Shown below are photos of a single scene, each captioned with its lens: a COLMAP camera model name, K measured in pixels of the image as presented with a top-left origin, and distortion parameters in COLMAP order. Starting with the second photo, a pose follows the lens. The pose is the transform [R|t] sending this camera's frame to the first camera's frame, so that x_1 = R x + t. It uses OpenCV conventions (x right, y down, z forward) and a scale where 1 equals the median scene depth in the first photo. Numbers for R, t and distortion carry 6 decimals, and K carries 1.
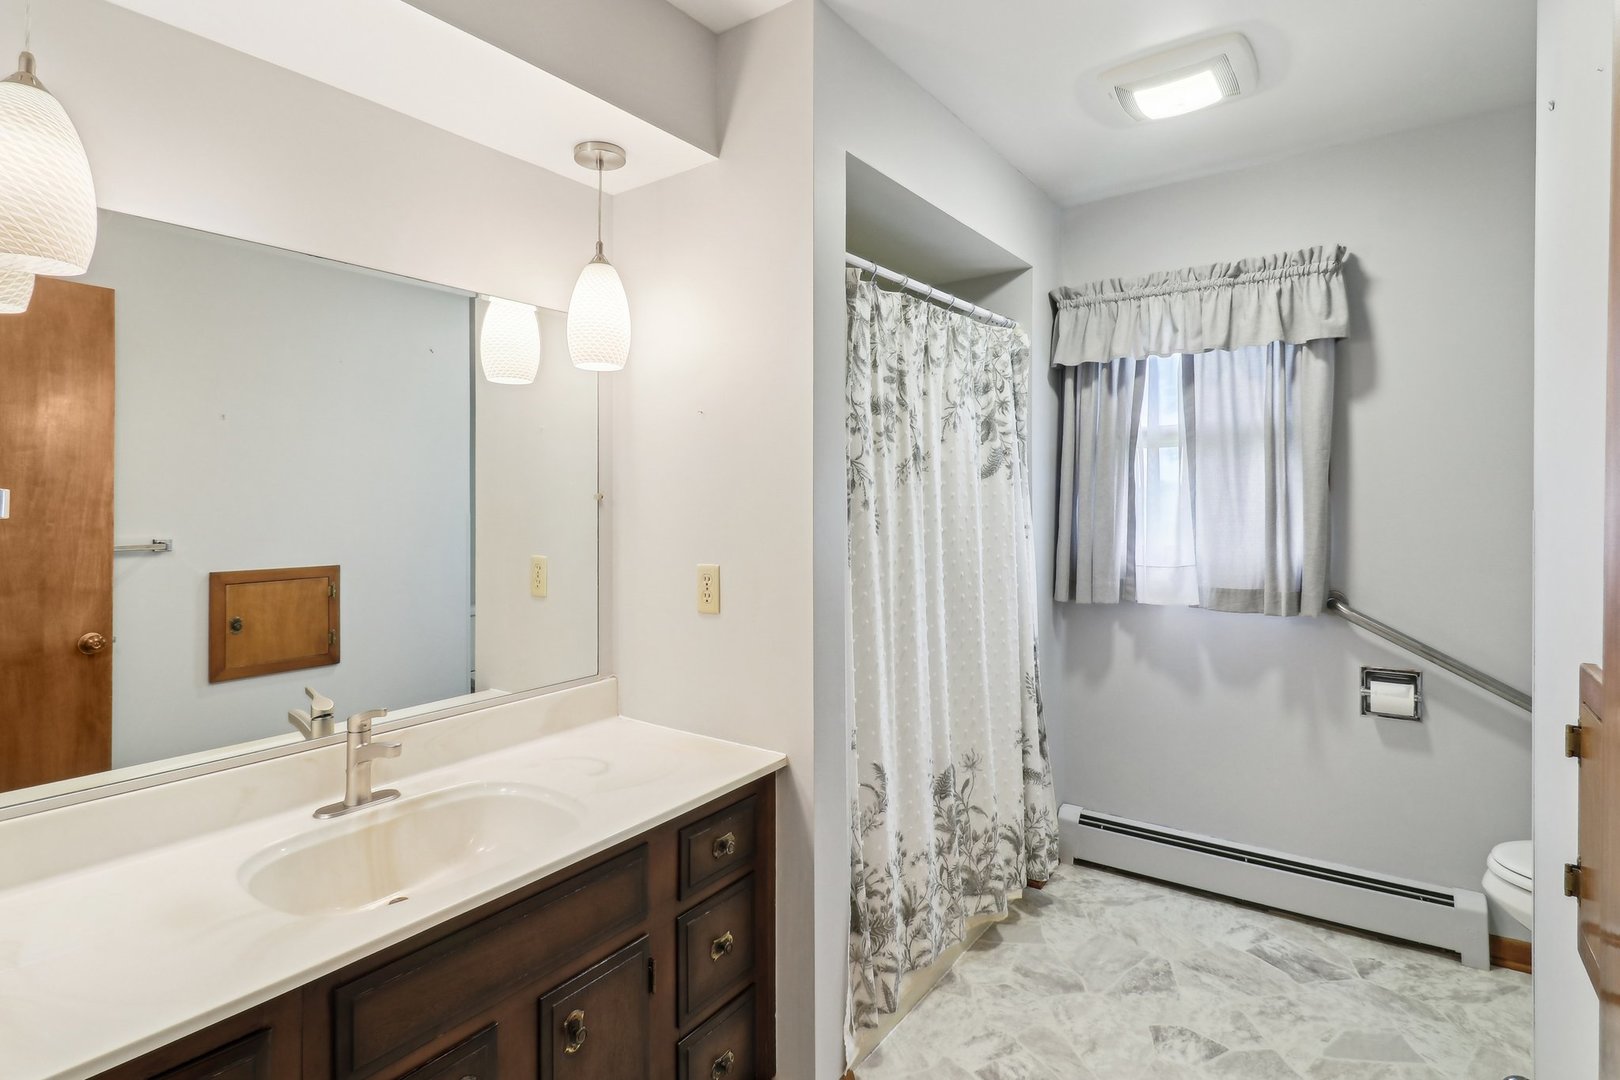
lens RADIAL K [[799.8, 0, 804.4], [0, 799.8, 532.1], [0, 0, 1]] dist [0.000540, -0.015824]
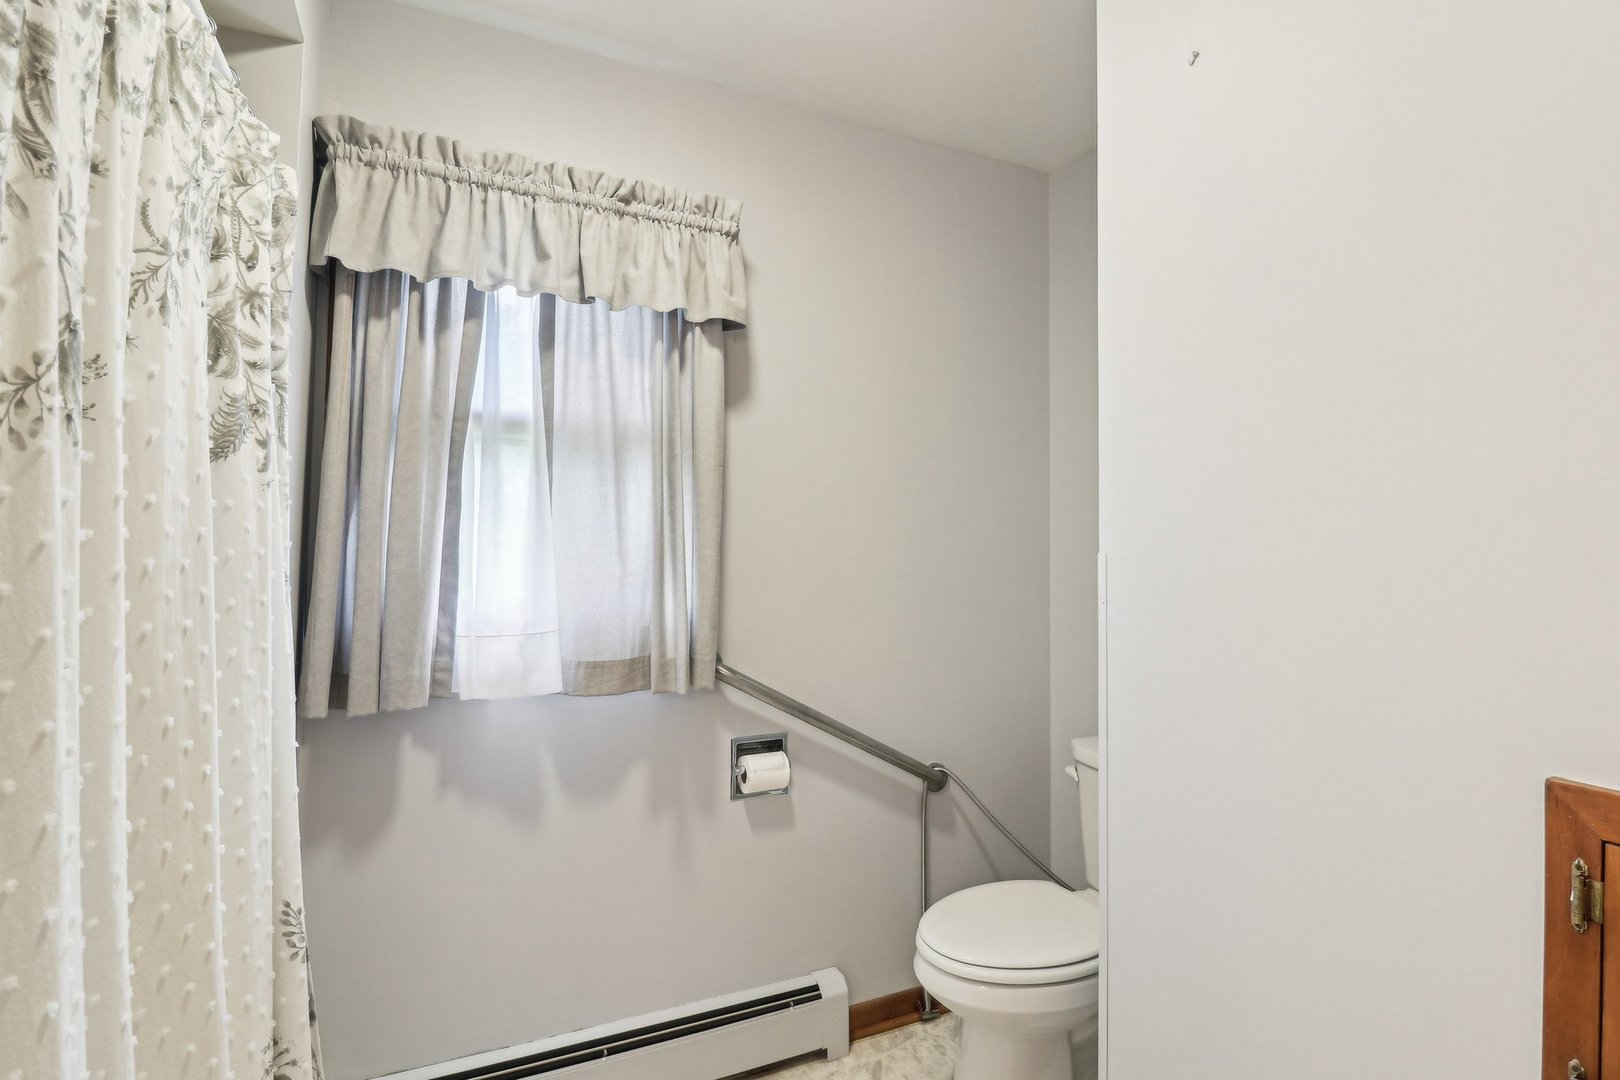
lens RADIAL K [[810.9, 0, 810.0], [0, 810.9, 522.2], [0, 0, 1]] dist [0.014238, -0.032458]
pose [[0.488528, 0.026462, 0.872147, 0.016949], [0.015286, 0.999127, -0.038877, -0.016740], [-0.872414, 0.032324, 0.487697, 0.511759]]
